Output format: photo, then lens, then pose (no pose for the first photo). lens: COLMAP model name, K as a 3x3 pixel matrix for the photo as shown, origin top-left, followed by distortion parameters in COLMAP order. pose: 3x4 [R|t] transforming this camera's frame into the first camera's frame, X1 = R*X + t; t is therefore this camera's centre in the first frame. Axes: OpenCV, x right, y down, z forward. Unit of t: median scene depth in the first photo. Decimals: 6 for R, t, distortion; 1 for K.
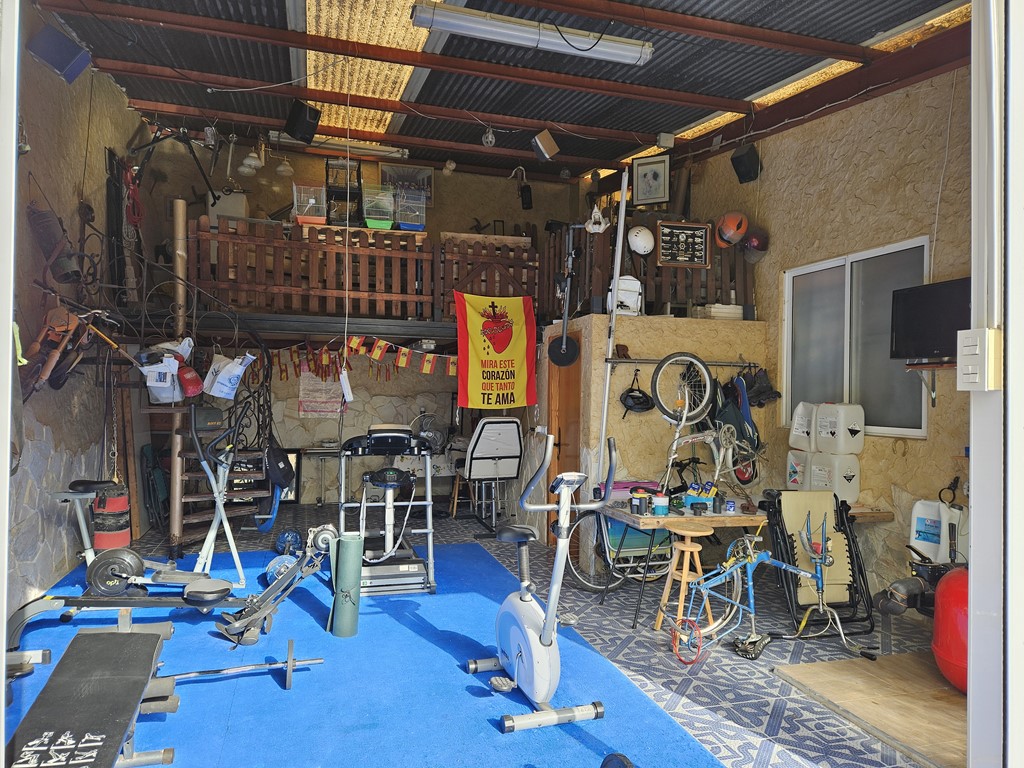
lens RADIAL K [[683.7, 0, 512.0], [0, 683.7, 384.0], [0, 0, 1]] dist [0.099196, -0.101707]
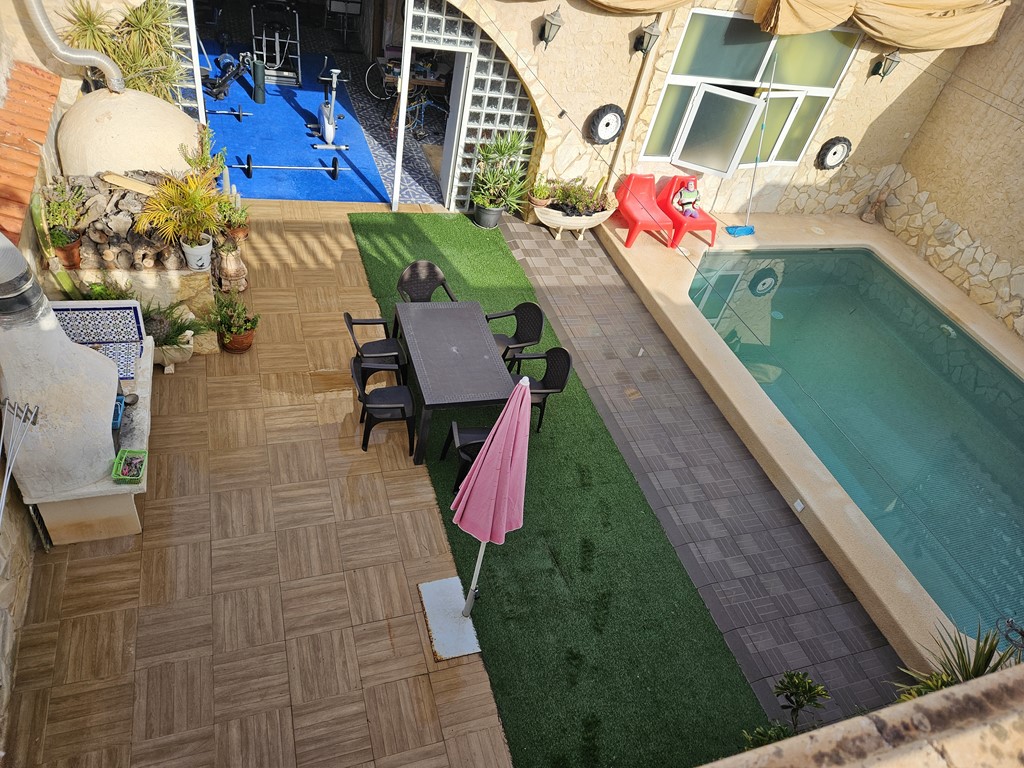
lens RADIAL K [[683.7, 0, 512.0], [0, 683.7, 384.0], [0, 0, 1]] dist [0.099196, -0.101707]
pose [[0.983327, 0.110246, 0.144613, 0.402811], [-0.179429, 0.717425, 0.673132, -0.773134], [-0.029538, -0.687857, 0.725245, -1.558337]]
